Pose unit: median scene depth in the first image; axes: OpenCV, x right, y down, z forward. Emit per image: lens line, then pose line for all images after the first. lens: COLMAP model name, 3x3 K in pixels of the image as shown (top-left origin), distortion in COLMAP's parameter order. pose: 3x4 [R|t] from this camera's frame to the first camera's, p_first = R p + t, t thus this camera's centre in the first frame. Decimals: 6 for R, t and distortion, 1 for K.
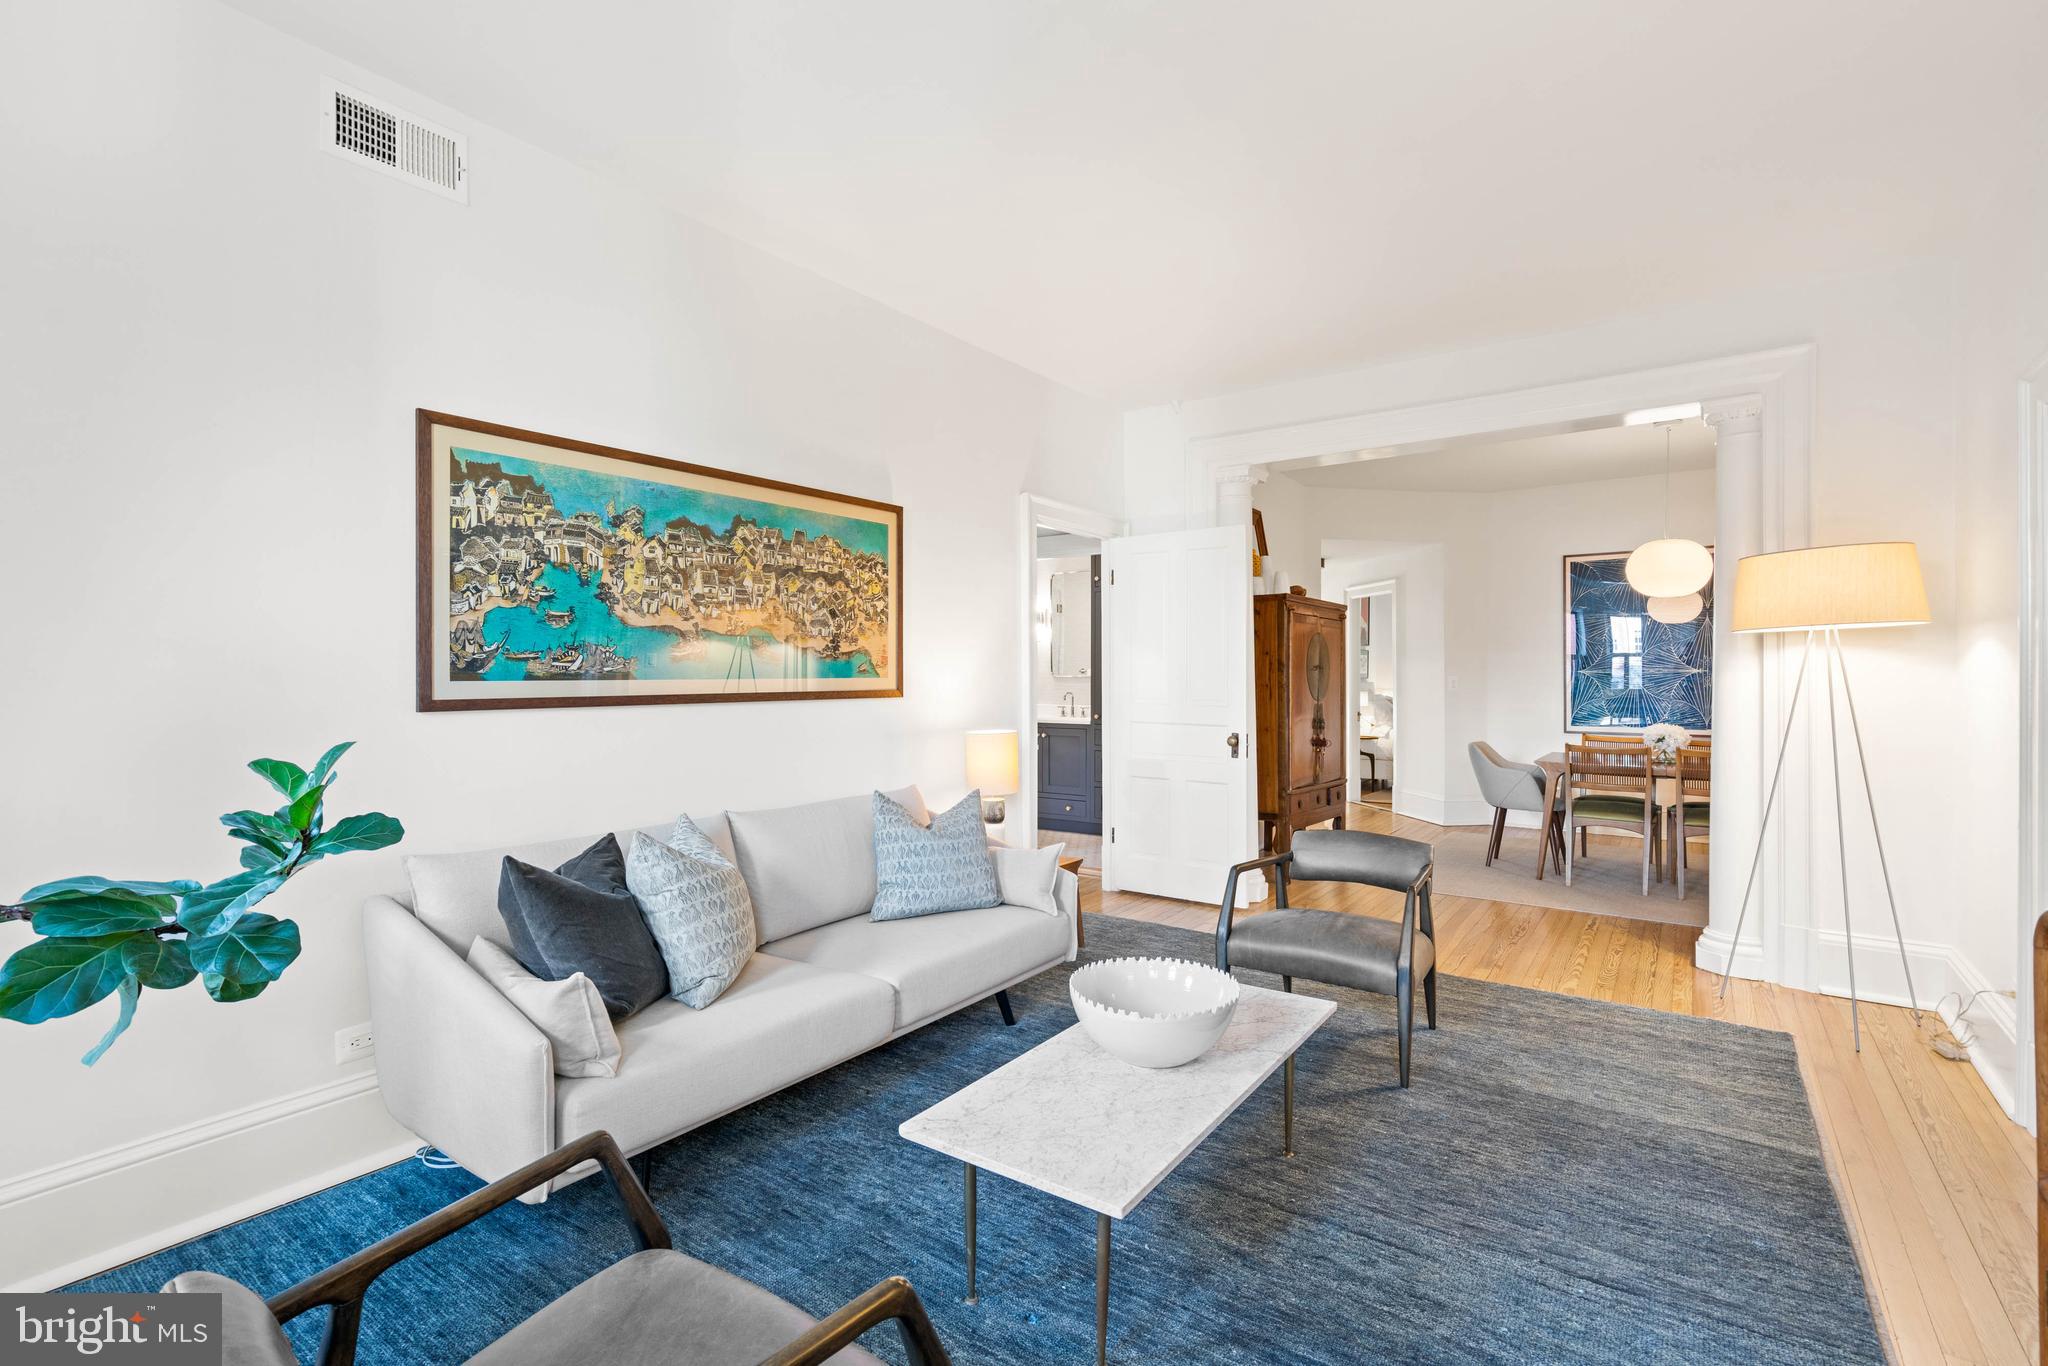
lens RADIAL K [[940.4, 0, 1011.4], [0, 940.4, 677.7], [0, 0, 1]] dist [0.001101, -0.000212]
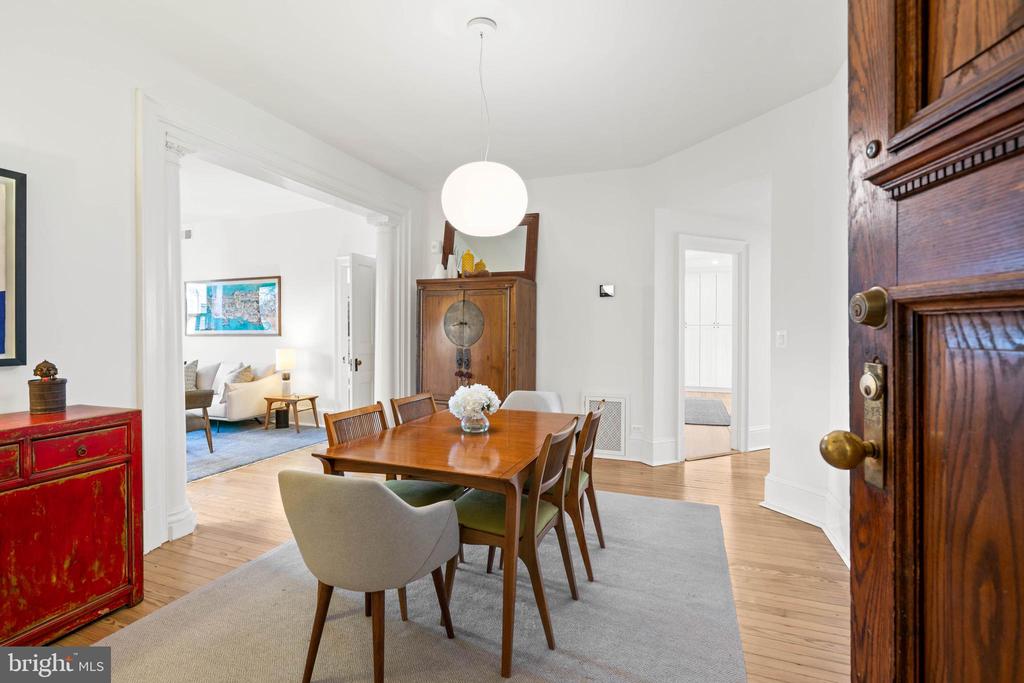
lens RADIAL K [[470.2, 0, 505.7], [0, 470.2, 338.8], [0, 0, 1]] dist [0.001101, -0.000212]
pose [[0.266039, 0.029588, -0.963508, 1.757265], [0.000172, 0.999527, 0.030742, -0.021031], [0.963962, -0.008345, 0.265908, 1.429544]]
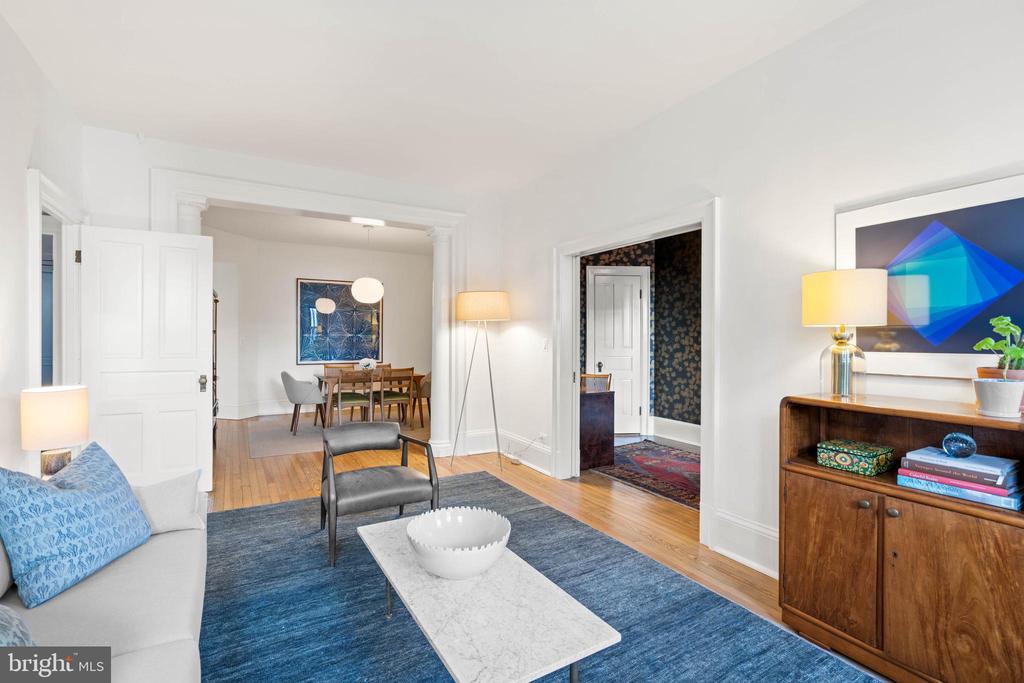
lens RADIAL K [[471.9, 0, 501.6], [0, 471.9, 342.0], [0, 0, 1]] dist [-0.002005, -0.000102]
pose [[0.407490, -0.006330, 0.913188, -0.341066], [-0.002932, 0.999962, 0.008240, -0.001889], [-0.913205, -0.006035, 0.407456, 0.359308]]
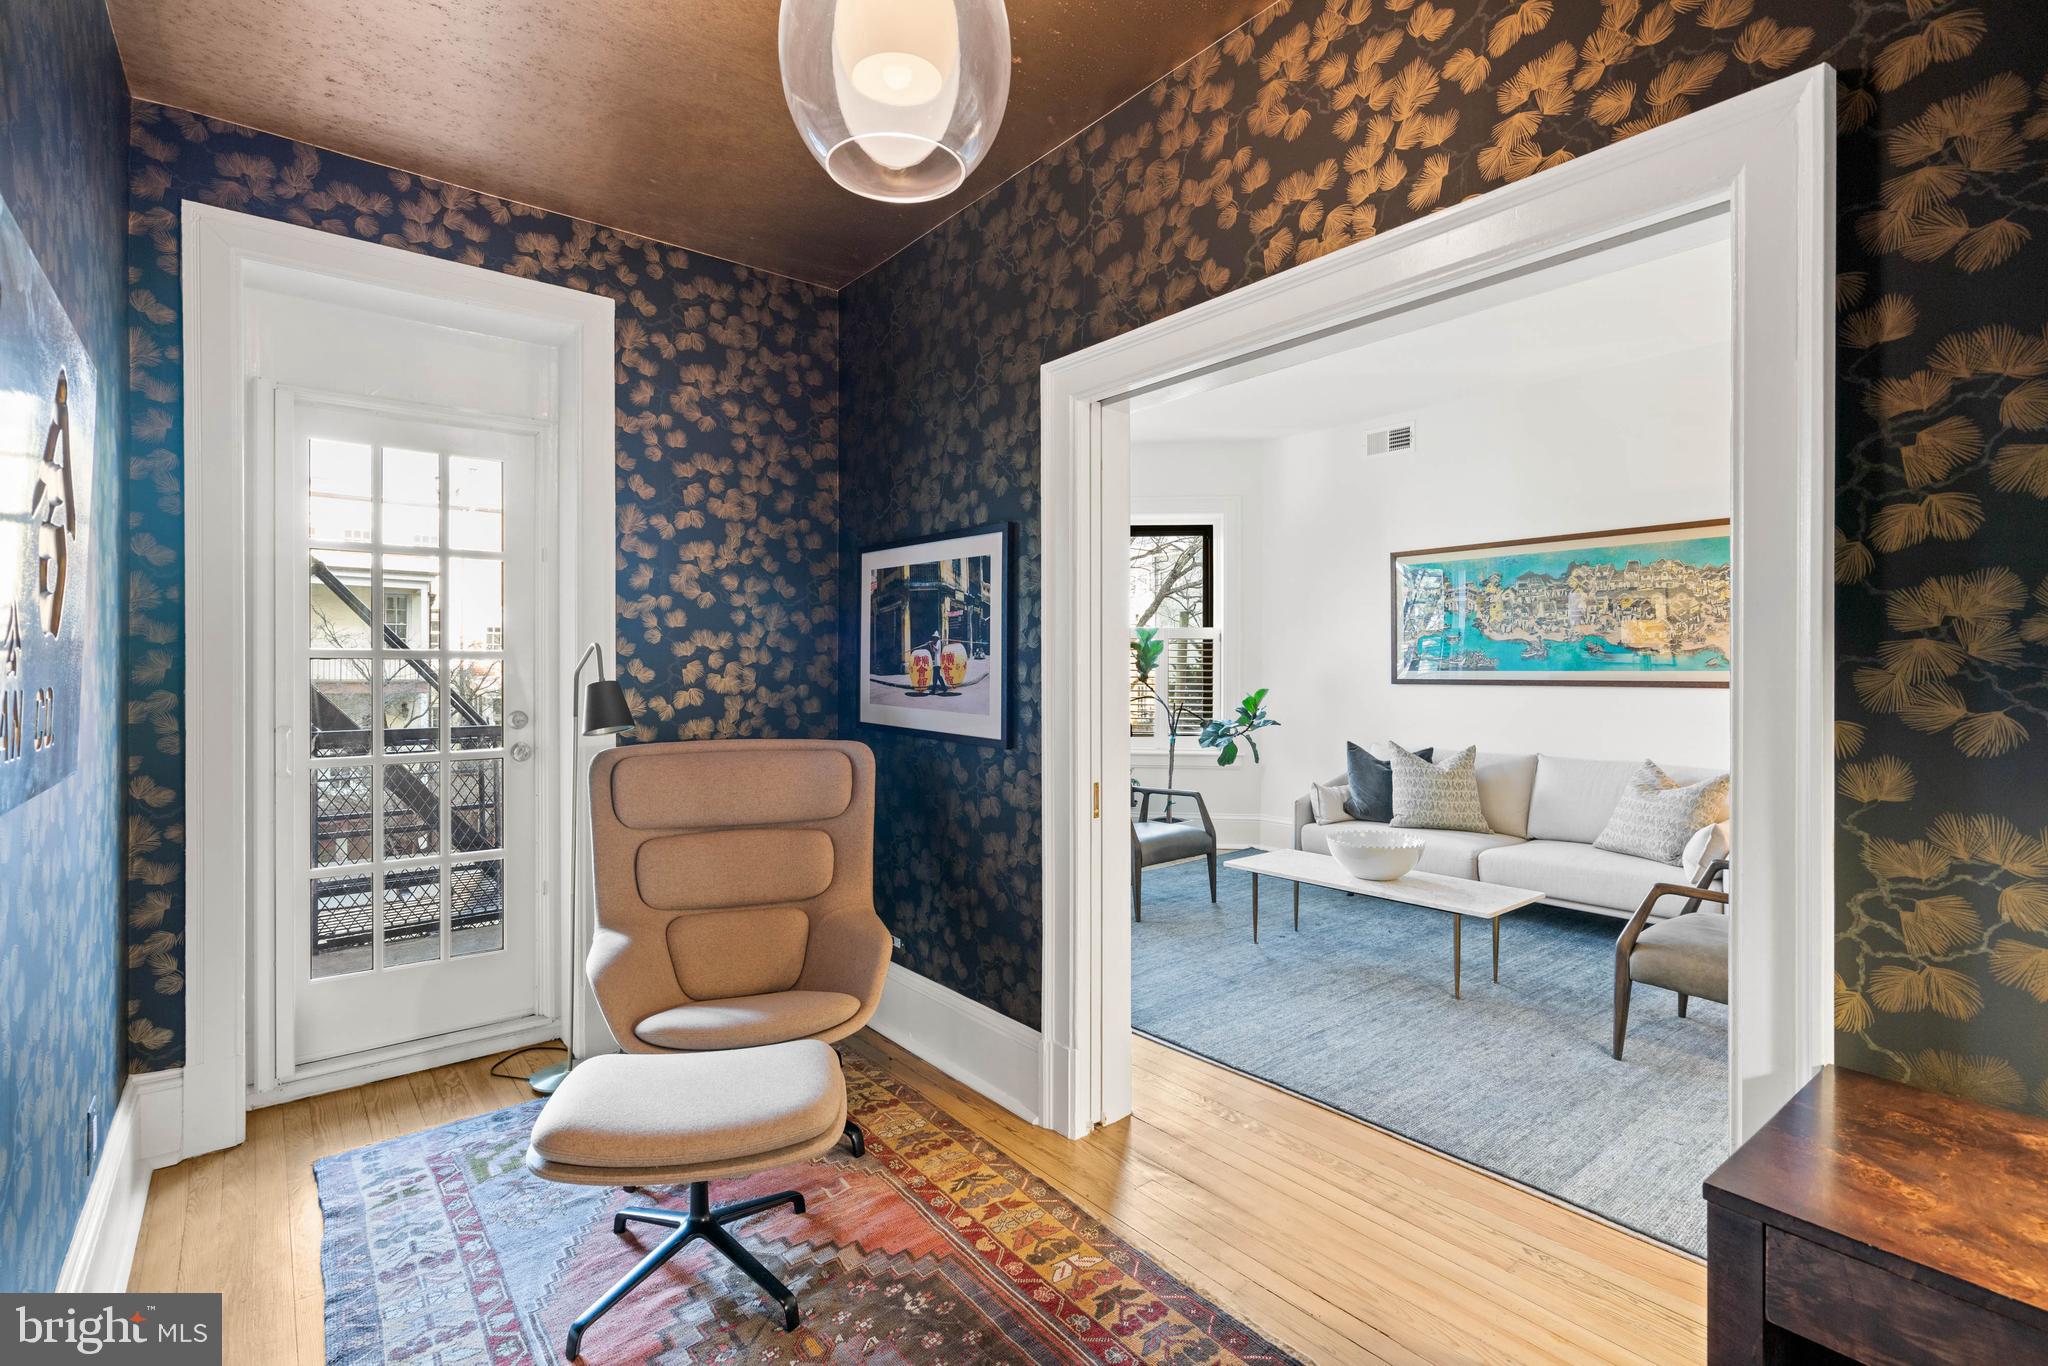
lens RADIAL K [[938.4, 0, 1011.2], [0, 938.4, 658.6], [0, 0, 1]] dist [-0.000266, -0.000019]
pose [[-0.258000, -0.003987, -0.966137, 1.257454], [0.000367, 0.999991, -0.004224, -0.011285], [0.966145, -0.001445, -0.257996, 0.473288]]
